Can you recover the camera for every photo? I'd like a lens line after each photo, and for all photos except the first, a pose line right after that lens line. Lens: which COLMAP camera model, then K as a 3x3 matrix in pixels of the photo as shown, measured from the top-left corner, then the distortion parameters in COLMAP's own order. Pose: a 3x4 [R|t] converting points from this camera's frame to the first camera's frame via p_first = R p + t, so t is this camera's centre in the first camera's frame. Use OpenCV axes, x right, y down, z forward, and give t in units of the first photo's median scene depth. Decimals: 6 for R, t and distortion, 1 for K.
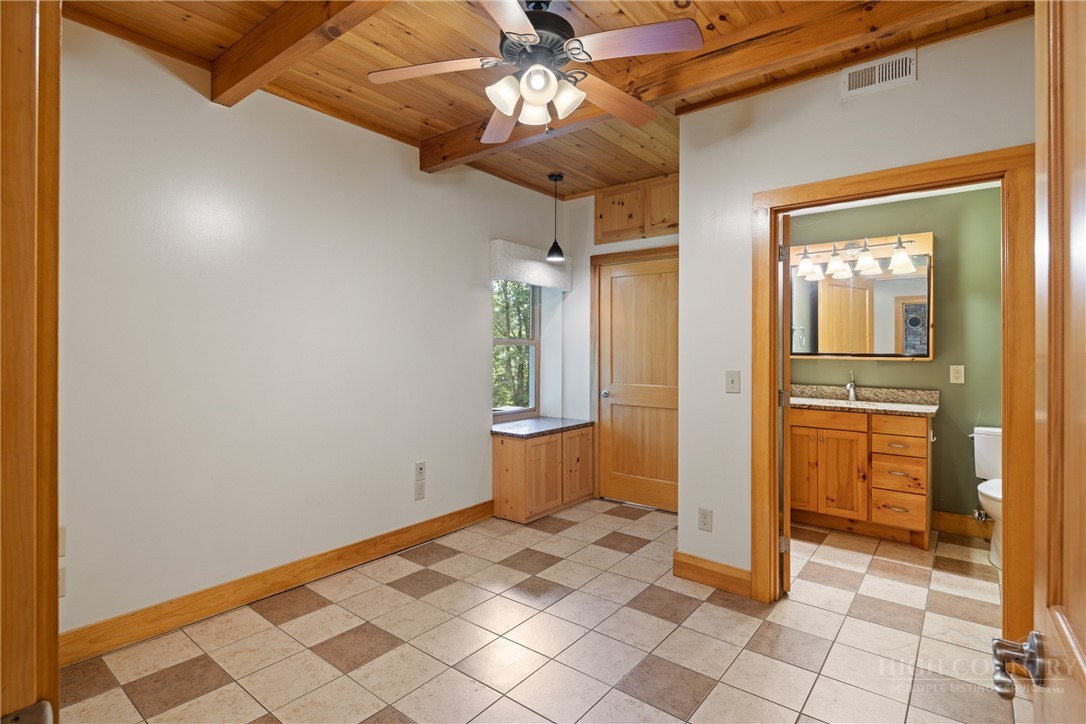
lens RADIAL K [[539.4, 0, 536.9], [0, 539.4, 346.7], [0, 0, 1]] dist [0.008703, -0.006298]
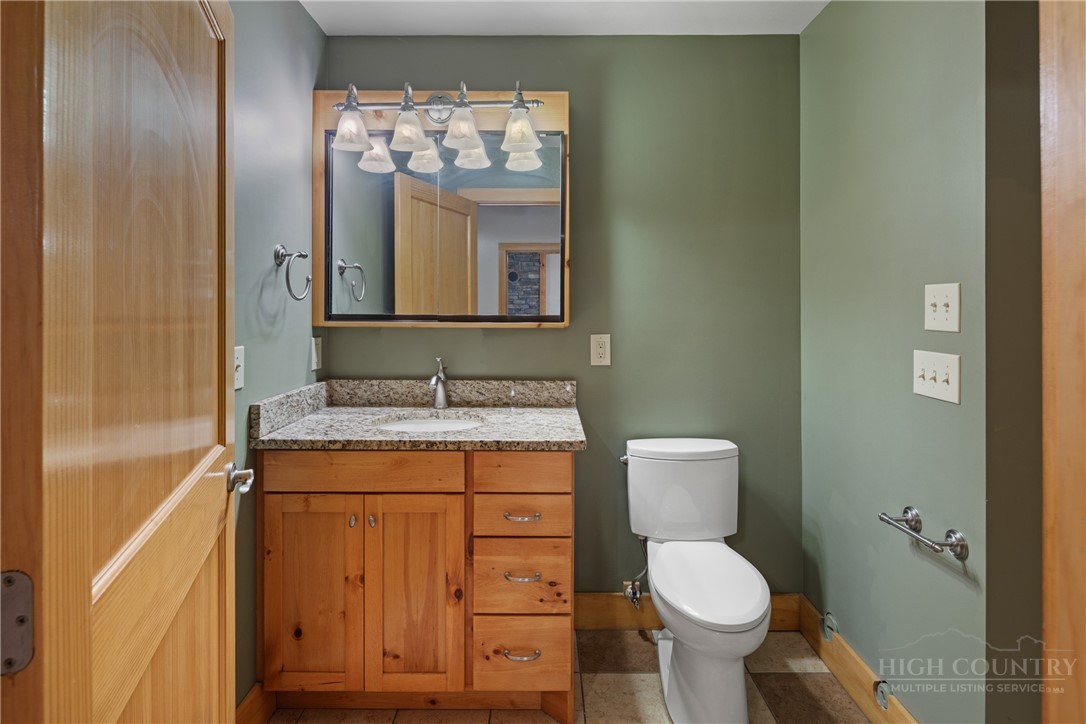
lens RADIAL K [[539.4, 0, 547.5], [0, 539.4, 304.5], [0, 0, 1]] dist [0.008703, -0.006298]
pose [[0.773795, -0.001416, 0.633434, 0.368514], [0.002543, 0.999996, -0.000871, 0.002934], [-0.633431, 0.002285, 0.773796, 0.589928]]
